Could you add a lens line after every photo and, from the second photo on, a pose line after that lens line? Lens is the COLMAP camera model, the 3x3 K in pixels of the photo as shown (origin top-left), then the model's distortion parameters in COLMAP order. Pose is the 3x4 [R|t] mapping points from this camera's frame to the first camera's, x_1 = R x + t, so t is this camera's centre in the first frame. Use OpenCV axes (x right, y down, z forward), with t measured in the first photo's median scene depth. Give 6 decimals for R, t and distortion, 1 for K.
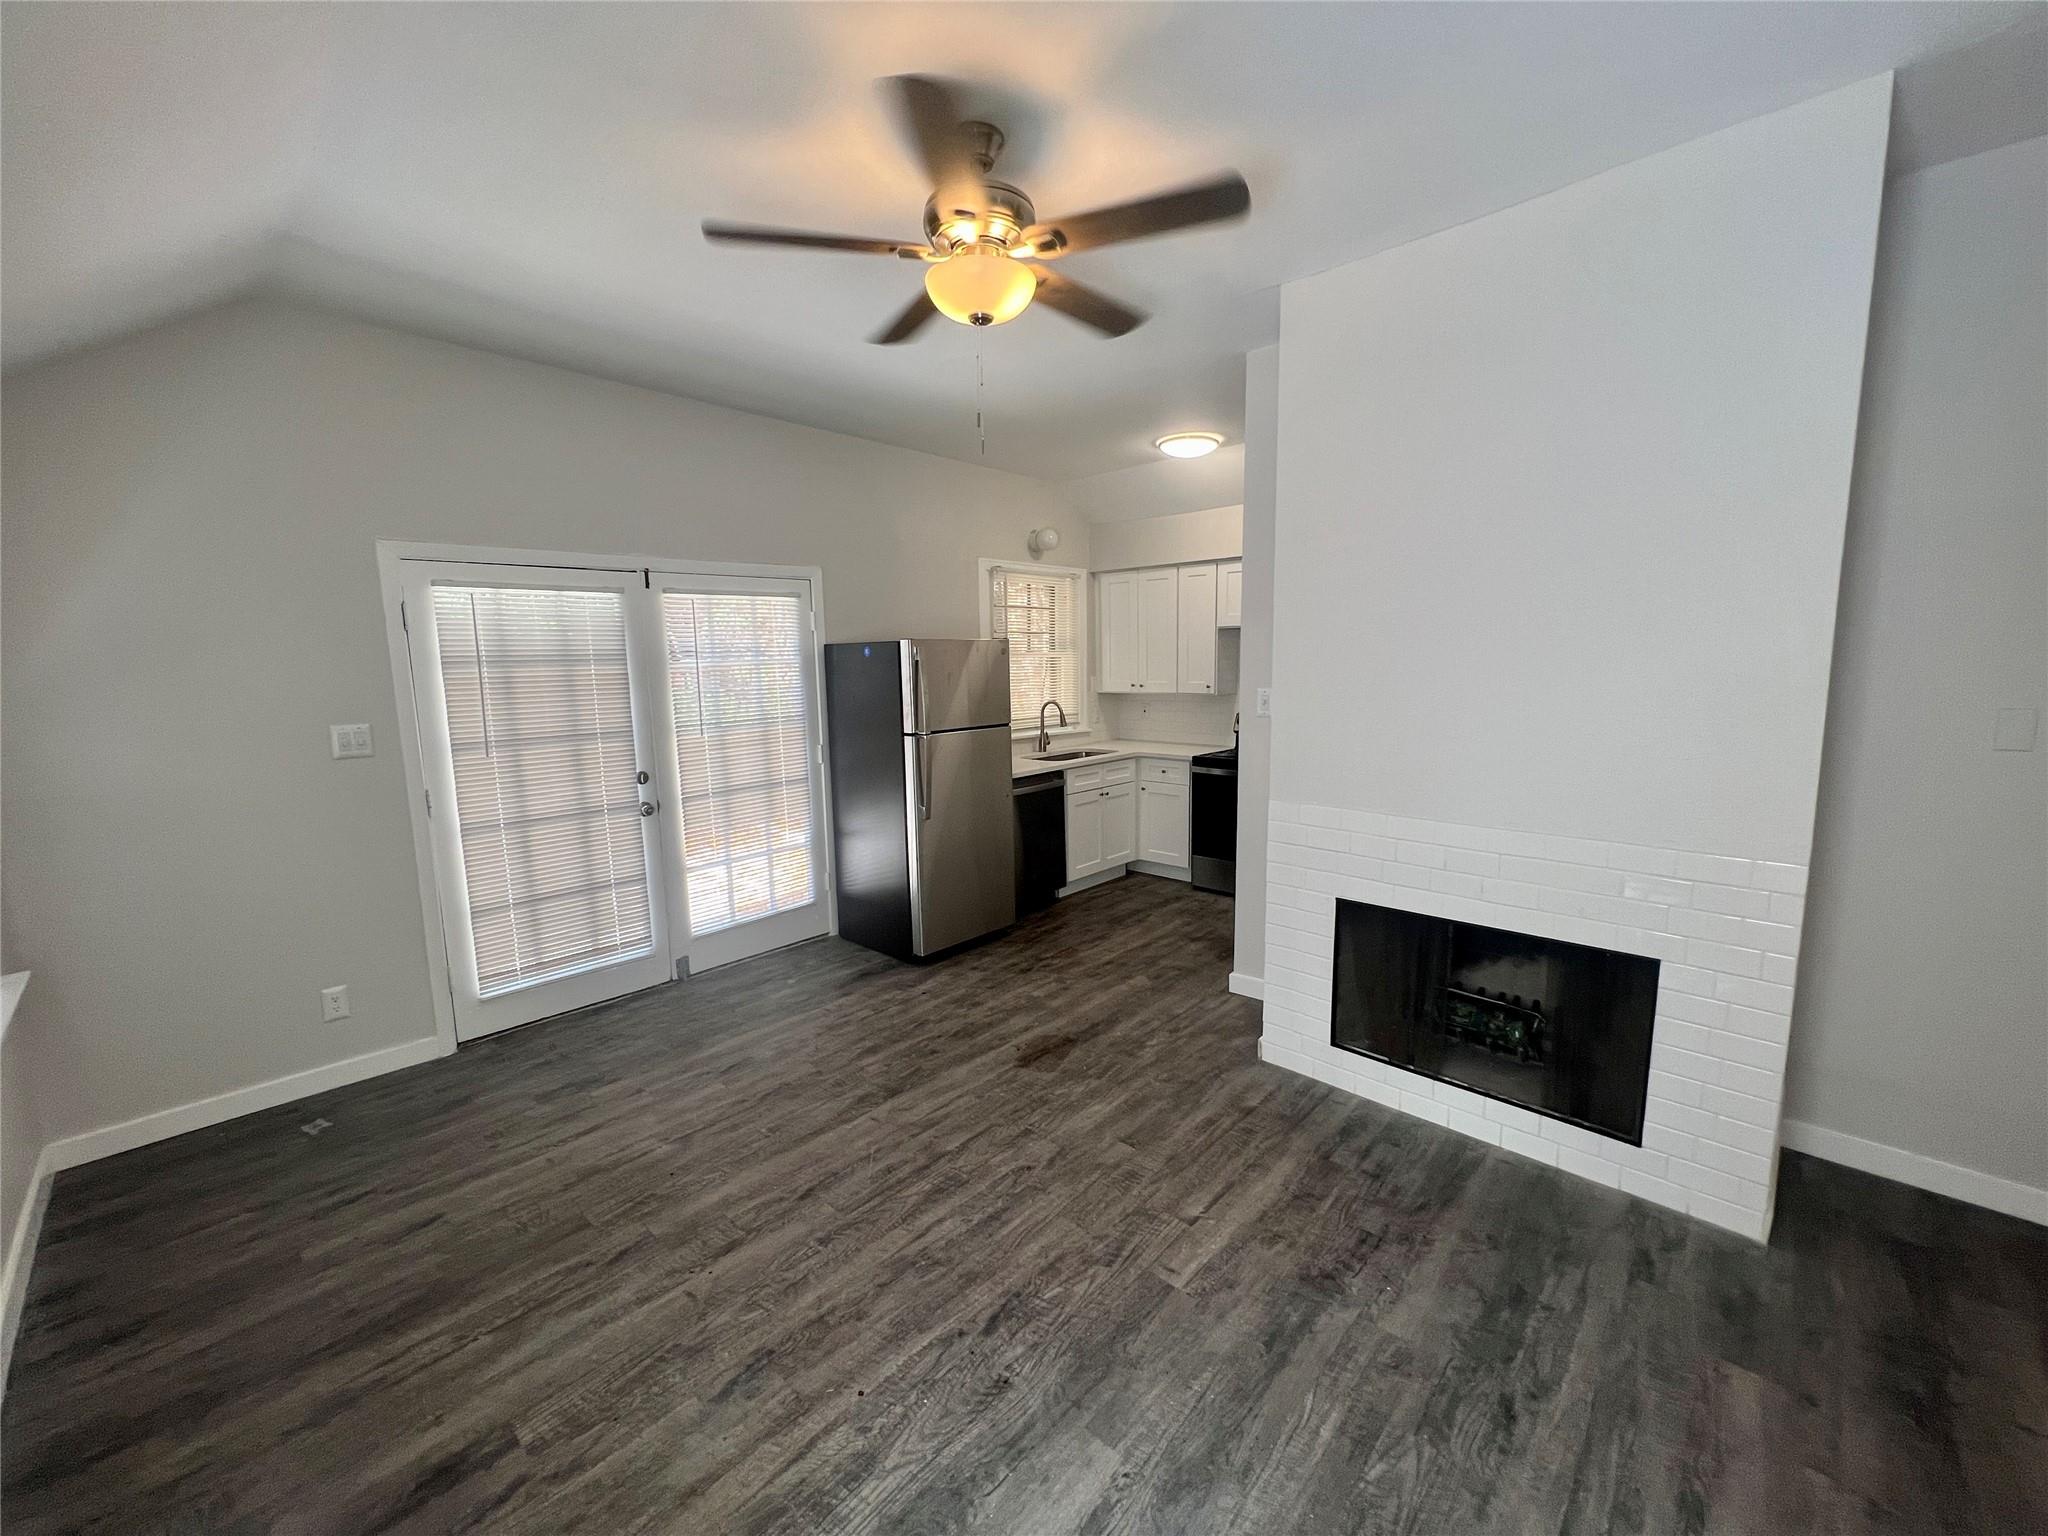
lens RADIAL K [[817.8, 0, 1023.1], [0, 817.8, 765.7], [0, 0, 1]] dist [-0.003013, 0.000171]
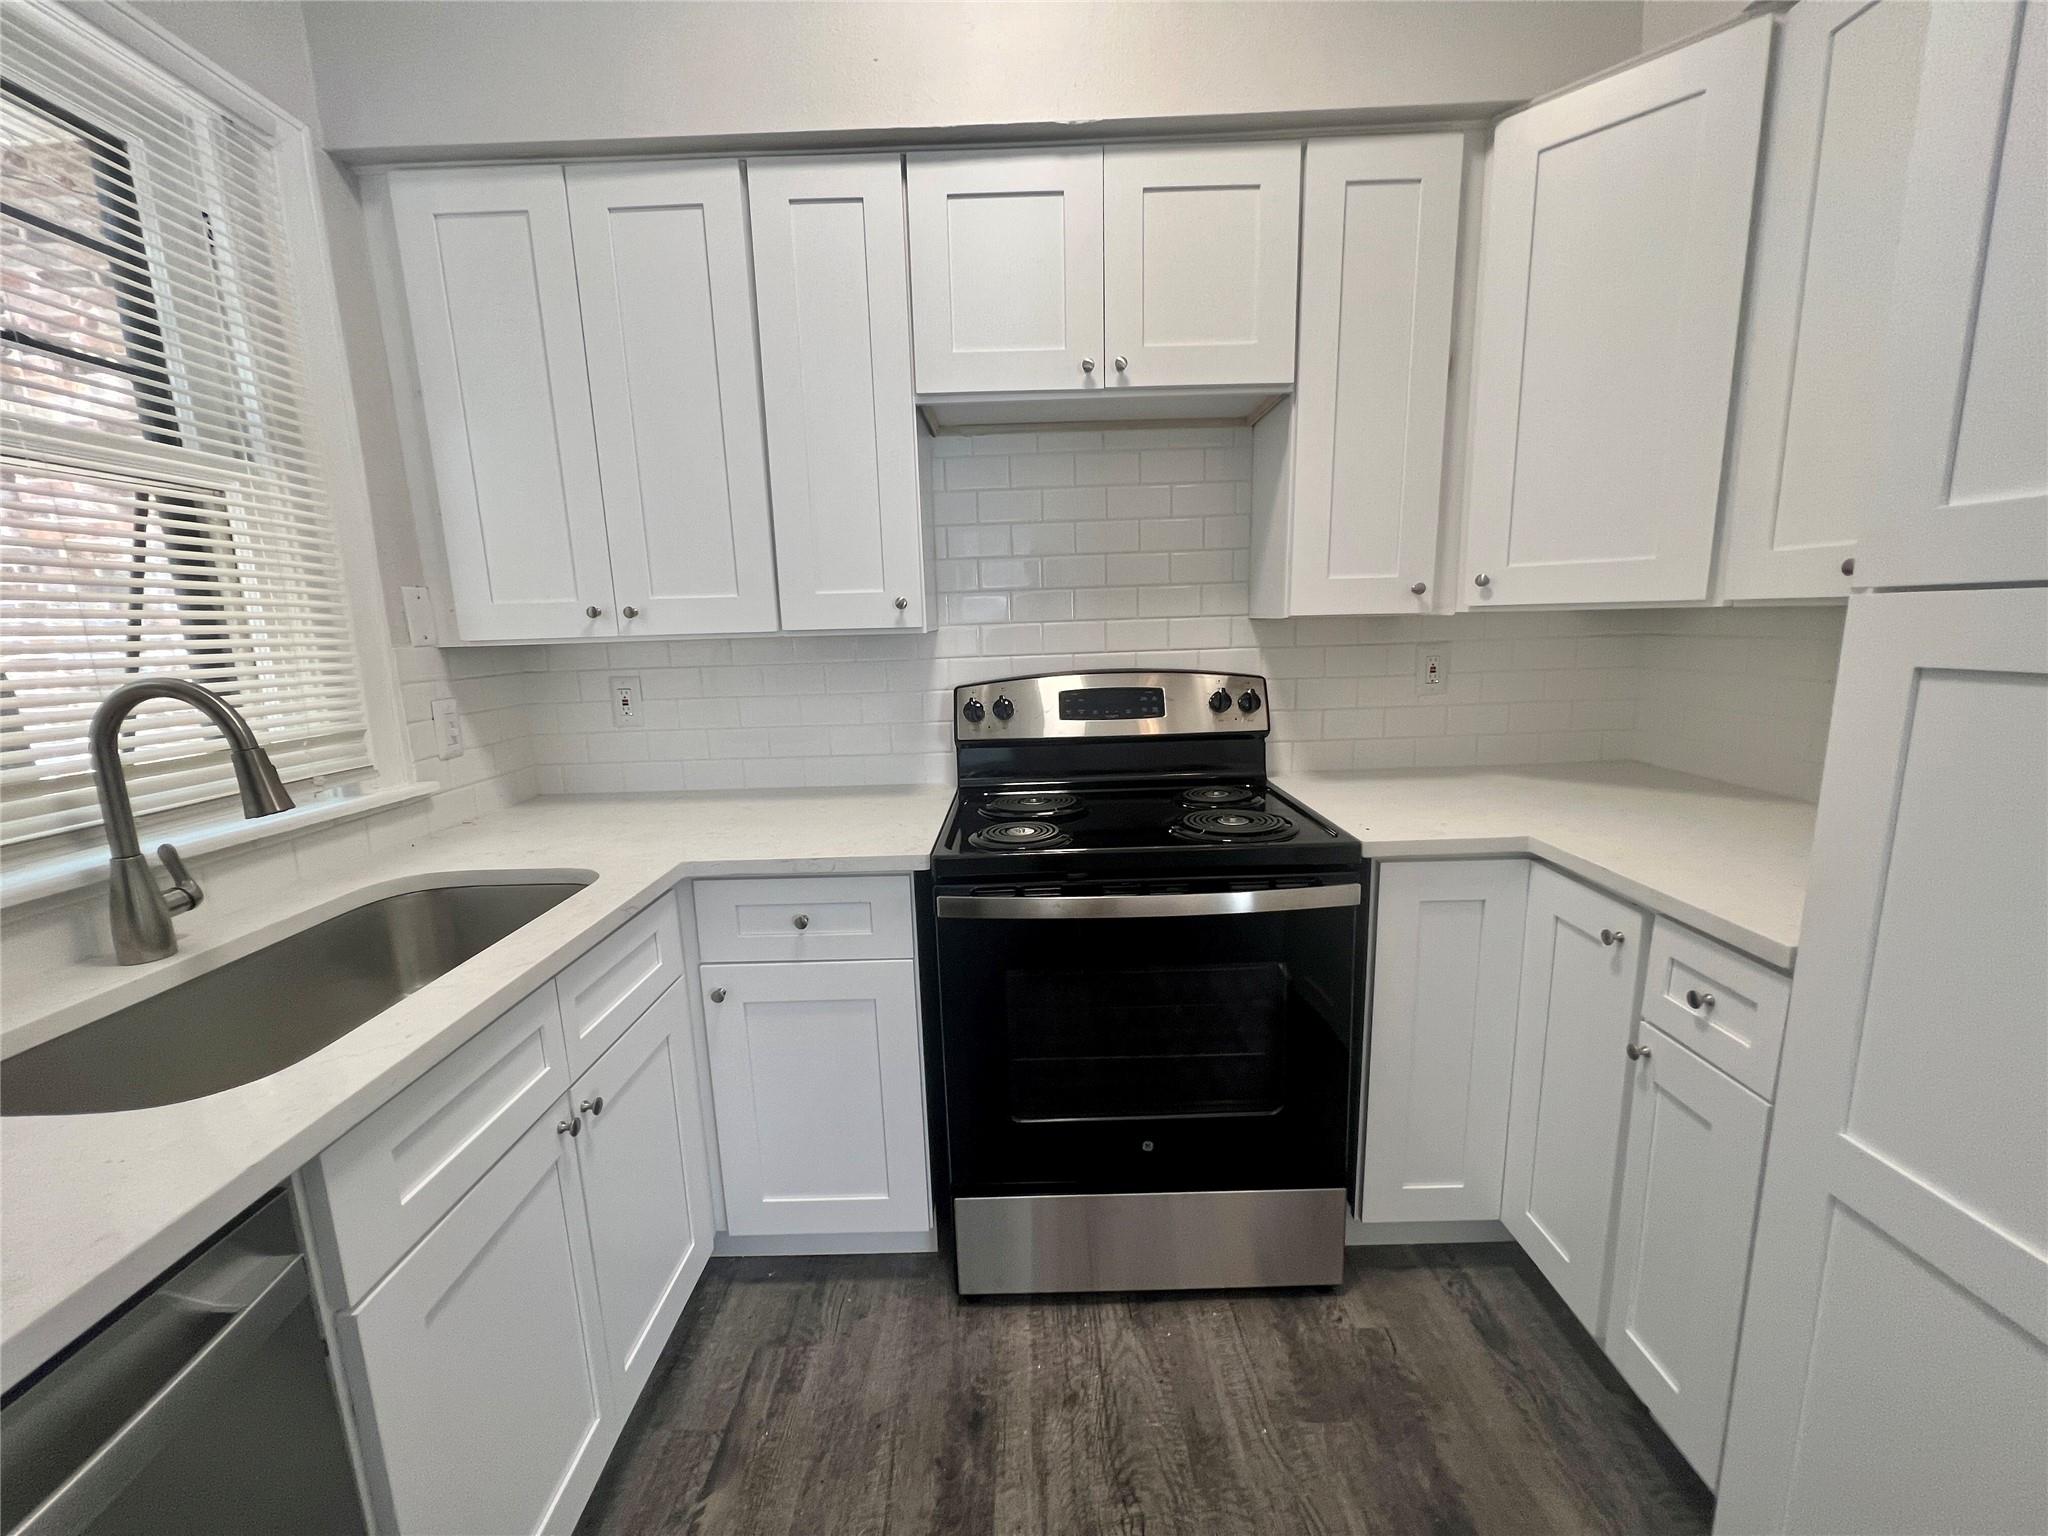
lens RADIAL K [[817.8, 0, 1023.1], [0, 817.8, 765.7], [0, 0, 1]] dist [-0.003013, 0.000171]
pose [[0.734376, -0.122990, 0.667507, 0.079080], [0.106820, 0.992133, 0.065282, -0.078328], [-0.670285, 0.023362, 0.741736, 1.114222]]
